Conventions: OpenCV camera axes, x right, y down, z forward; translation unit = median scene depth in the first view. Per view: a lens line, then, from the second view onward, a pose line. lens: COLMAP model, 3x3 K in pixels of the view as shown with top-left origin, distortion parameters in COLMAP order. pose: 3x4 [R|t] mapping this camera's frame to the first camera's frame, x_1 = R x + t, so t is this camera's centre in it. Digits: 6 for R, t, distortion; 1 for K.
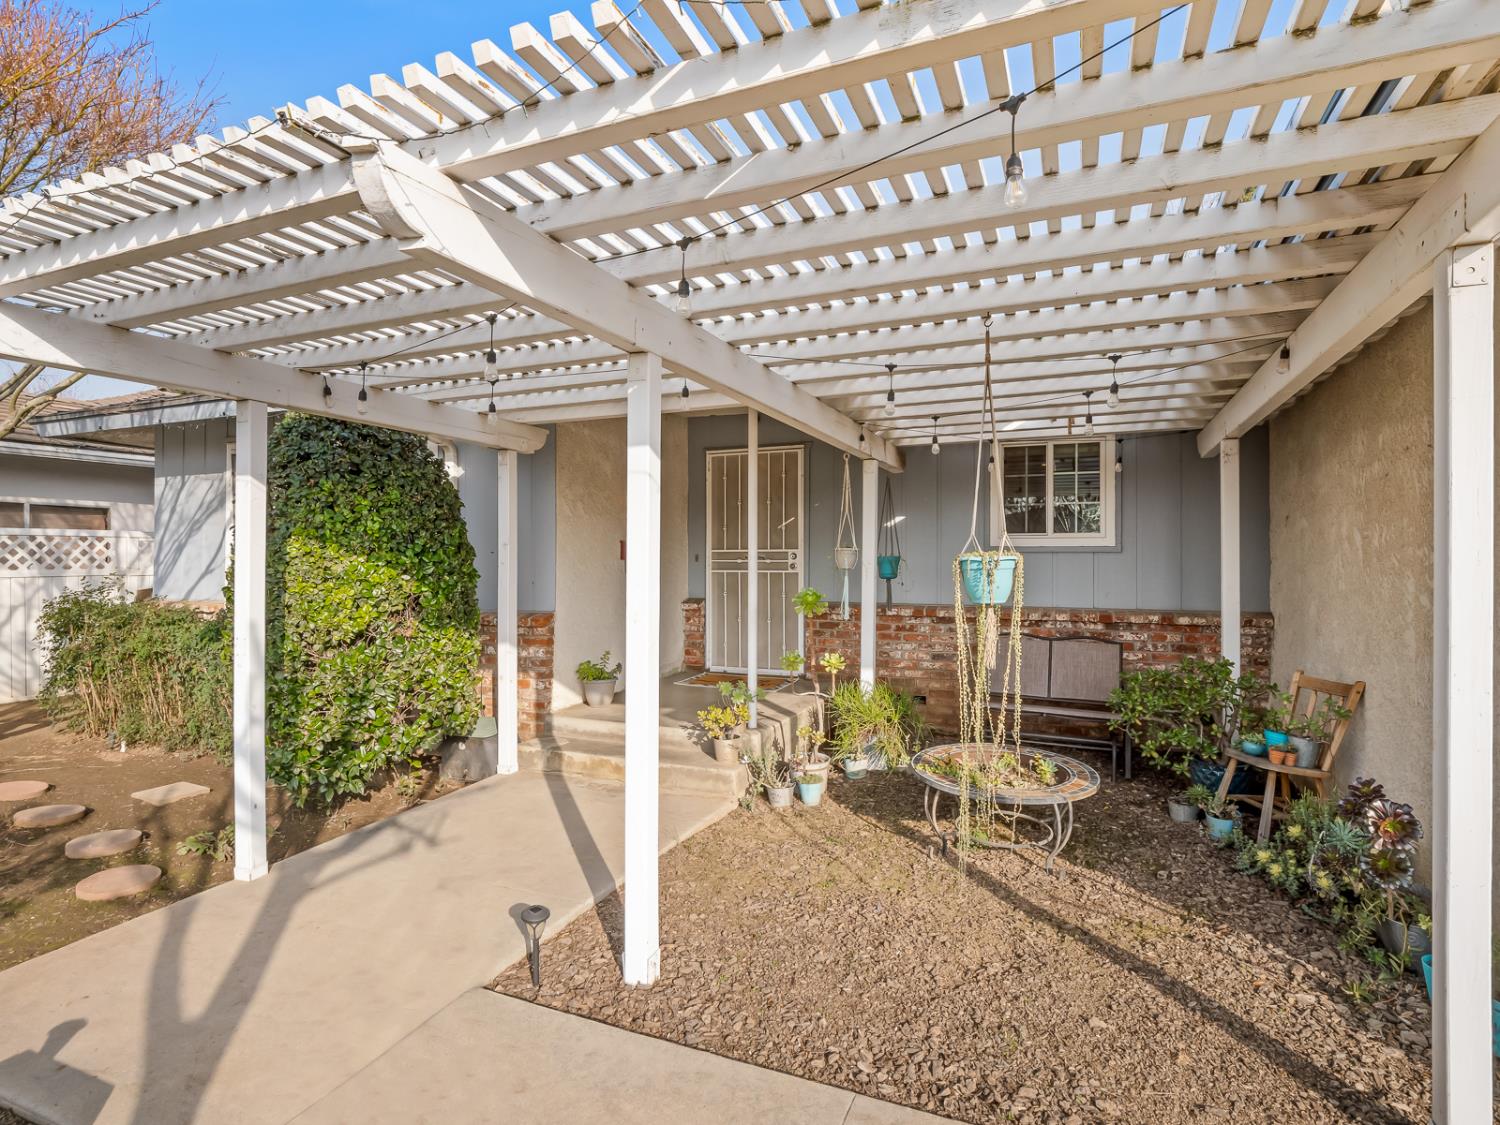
lens RADIAL K [[787.5, 0, 750.0], [0, 787.5, 562.5], [0, 0, 1]] dist [-0.002099, -0.000389]
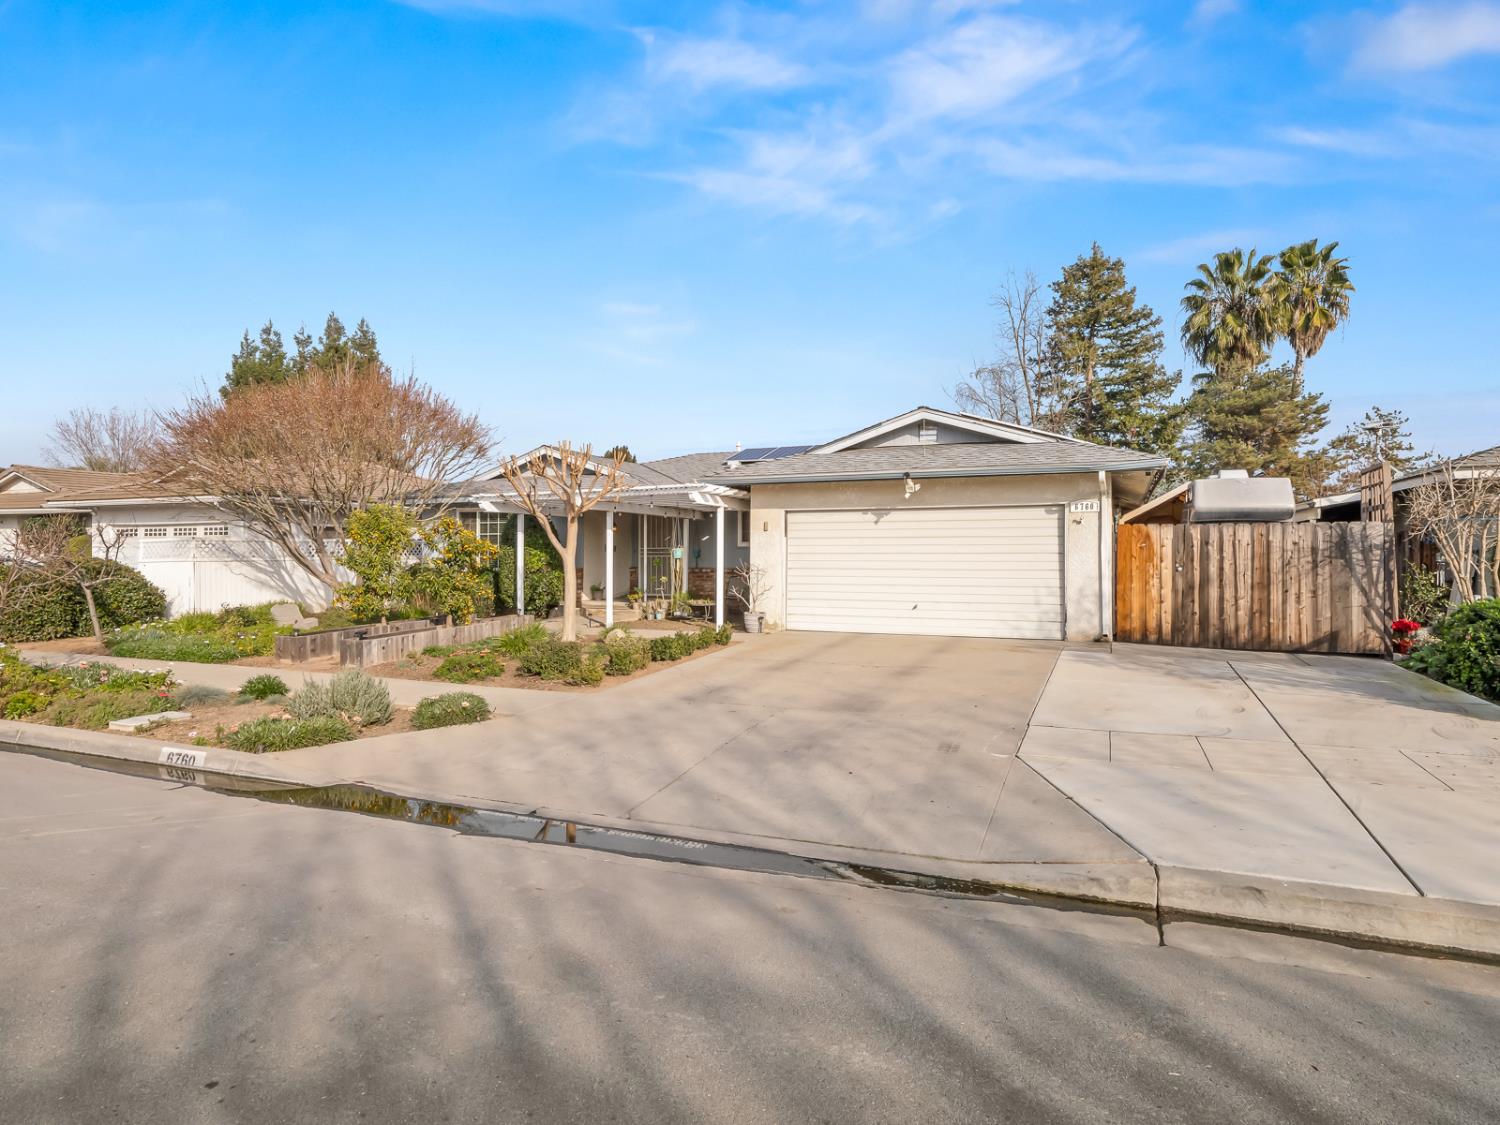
lens RADIAL K [[856.8, 0, 750.0], [0, 856.8, 562.5], [0, 0, 1]] dist [-0.004186, -0.001482]
pose [[0.999900, -0.001884, 0.014021, 0.278493], [0.001838, 0.999993, 0.003318, 0.023262], [-0.014027, -0.003292, 0.999896, -1.839166]]
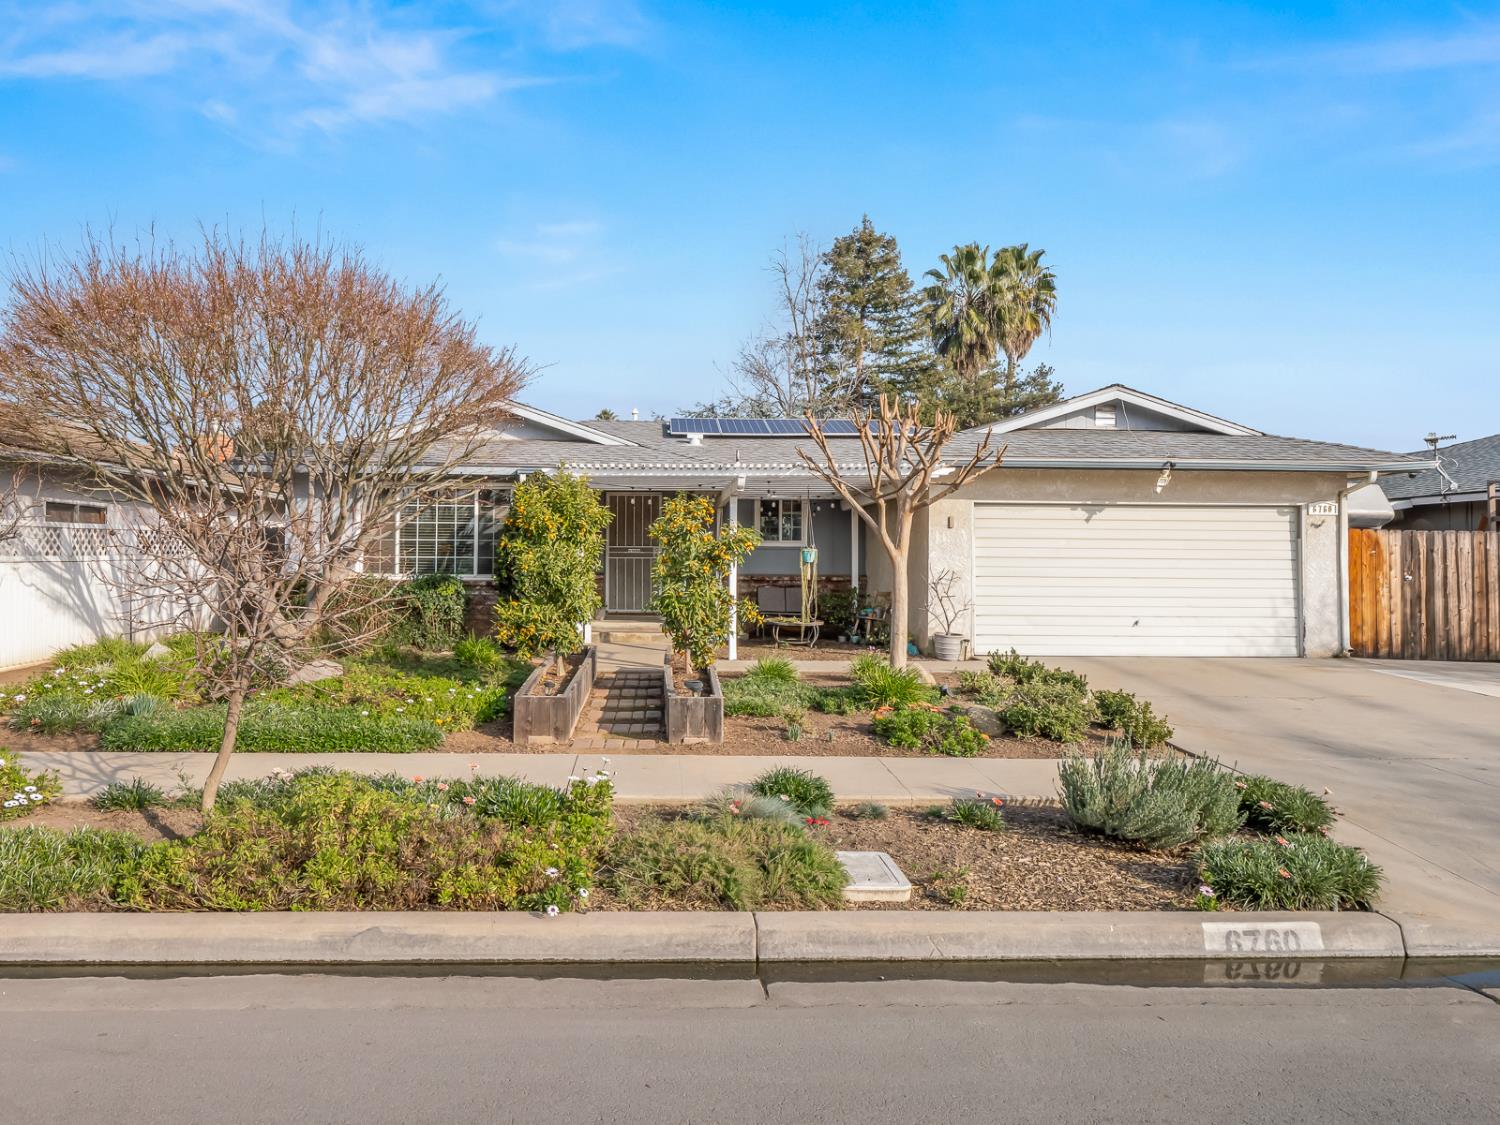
lens RADIAL K [[1012.9, 0, 694.0], [0, 1012.9, 560.1], [0, 0, 1]] dist [-0.004488, -0.003491]
pose [[0.905002, 0.004753, 0.425381, -0.914573], [-0.004985, 0.999987, -0.000569, 0.017715], [-0.425379, -0.001605, 0.905014, -1.276891]]
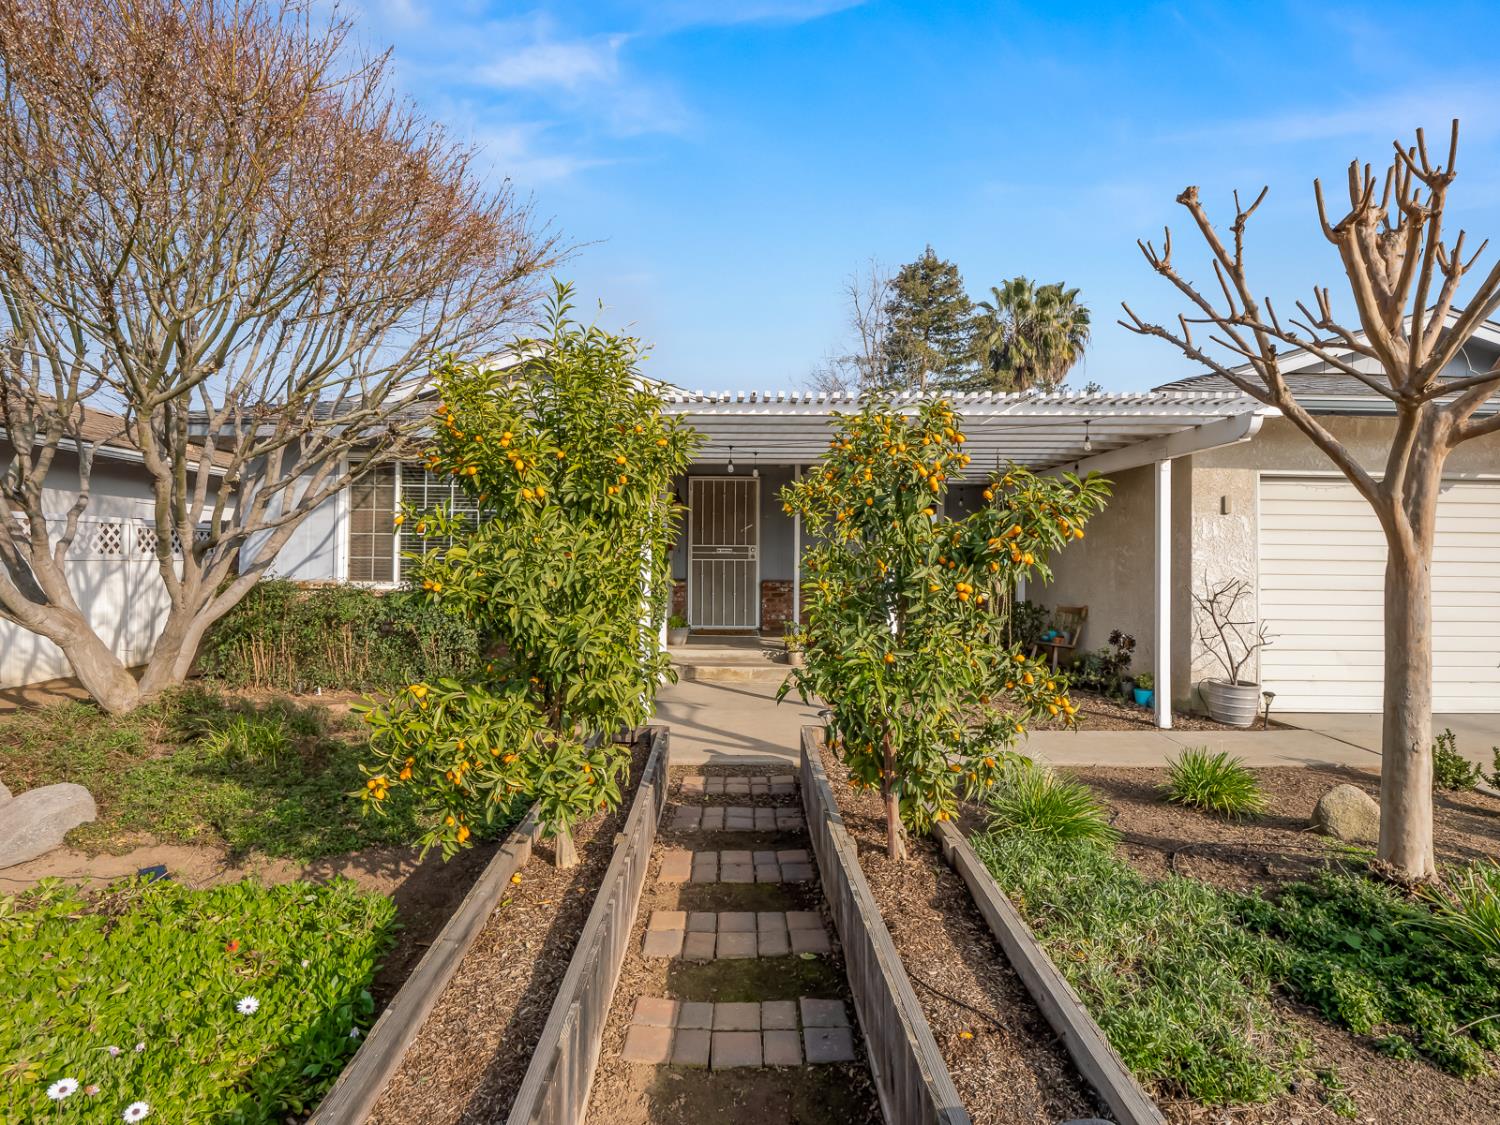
lens RADIAL K [[787.5, 0, 750.0], [0, 787.5, 562.5], [0, 0, 1]] dist [-0.002099, -0.000389]
pose [[0.909308, 0.006564, 0.416071, -0.578402], [-0.007178, 0.999974, -0.000089, 0.016261], [-0.416061, -0.002906, 0.909332, -0.370803]]
